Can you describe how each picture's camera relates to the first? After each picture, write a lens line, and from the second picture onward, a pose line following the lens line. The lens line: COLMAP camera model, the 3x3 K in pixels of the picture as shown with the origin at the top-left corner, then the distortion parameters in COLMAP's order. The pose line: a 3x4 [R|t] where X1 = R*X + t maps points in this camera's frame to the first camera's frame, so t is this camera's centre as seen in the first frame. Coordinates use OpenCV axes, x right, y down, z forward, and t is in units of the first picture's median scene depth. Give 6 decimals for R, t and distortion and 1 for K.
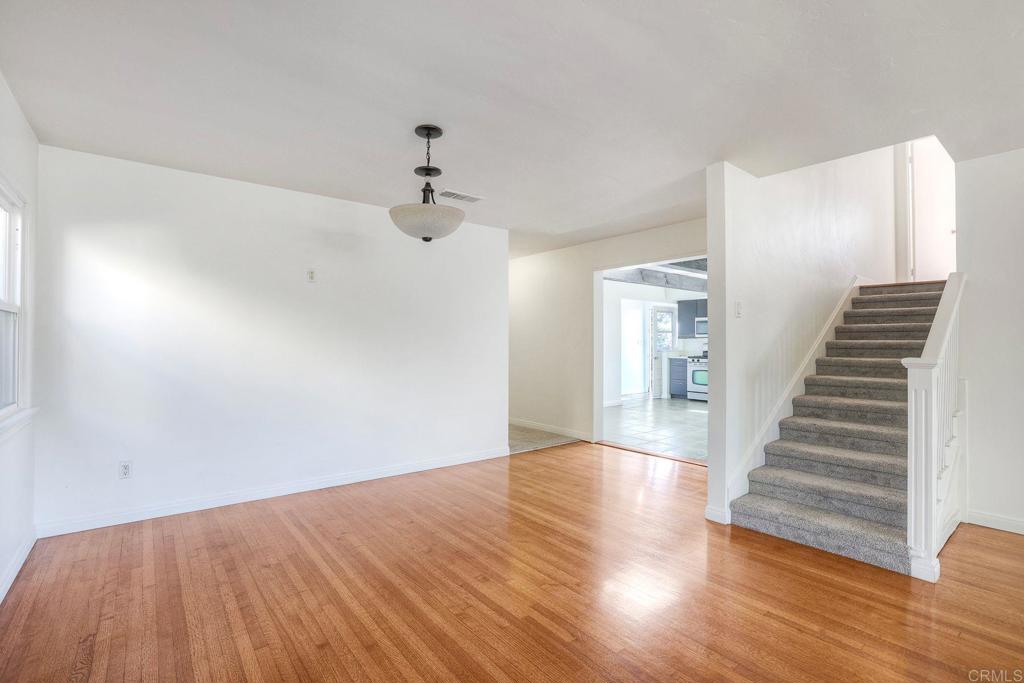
lens RADIAL K [[474.3, 0, 532.9], [0, 474.3, 342.1], [0, 0, 1]] dist [-0.044950, 0.012426]
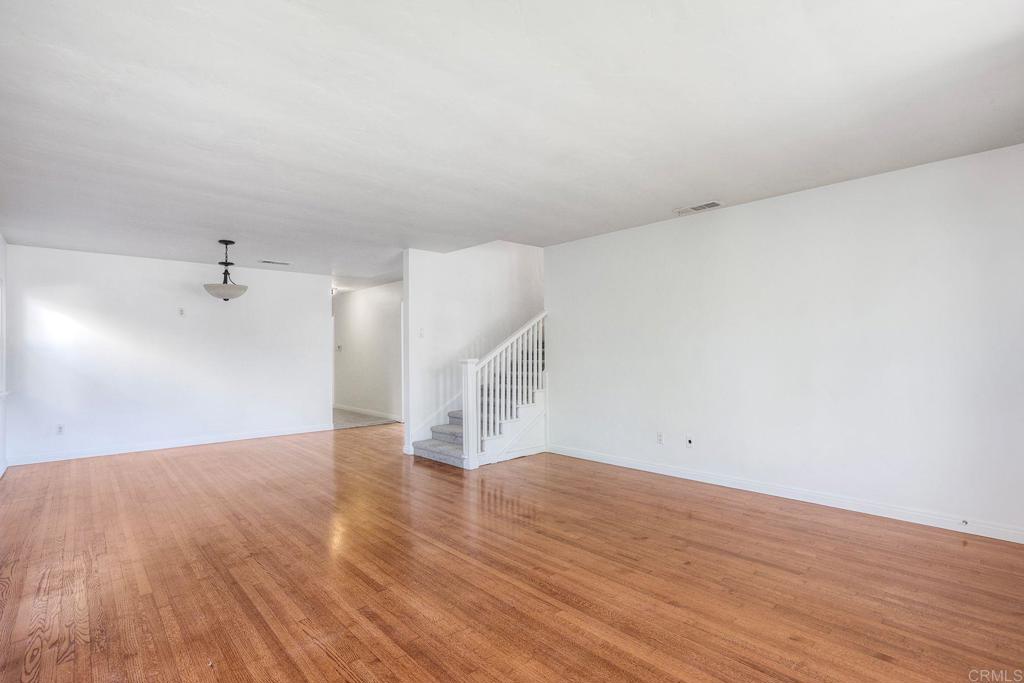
lens RADIAL K [[474.3, 0, 516.3], [0, 474.3, 349.5], [0, 0, 1]] dist [-0.044950, 0.012426]
pose [[0.997922, -0.007655, 0.063984, 0.720976], [0.007734, 0.999970, -0.000988, -0.004323], [-0.063975, 0.001481, 0.997950, -0.834709]]
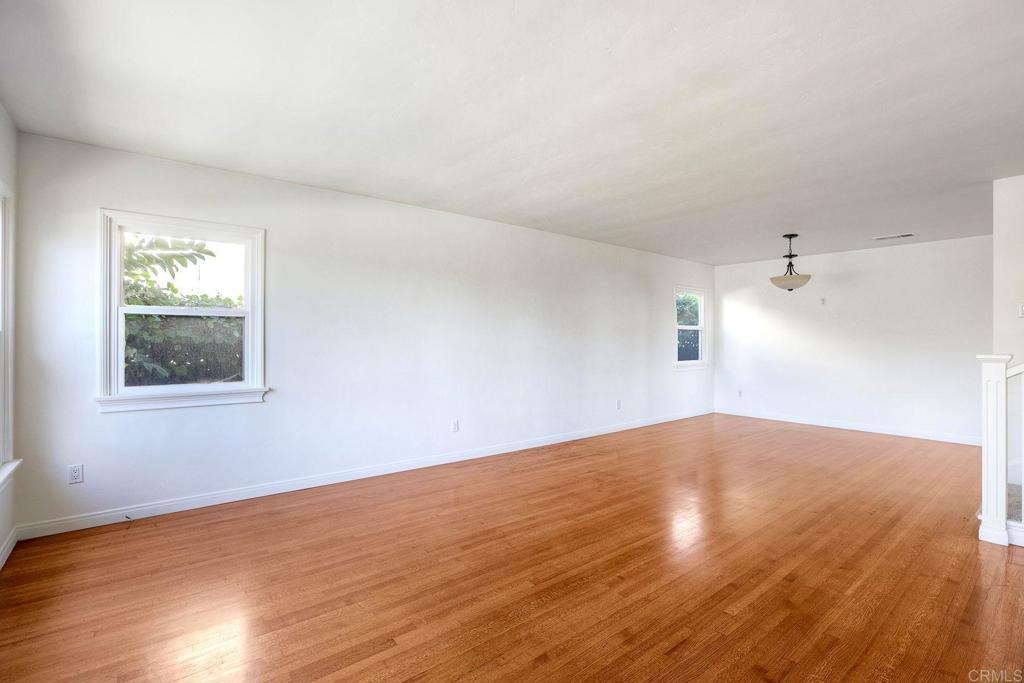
lens RADIAL K [[474.3, 0, 513.7], [0, 474.3, 340.0], [0, 0, 1]] dist [-0.044950, 0.012426]
pose [[-0.010530, -0.001876, -0.999943, 1.586343], [0.001696, 0.999997, -0.001894, 0.000894], [0.999943, -0.001716, -0.010527, -0.152606]]
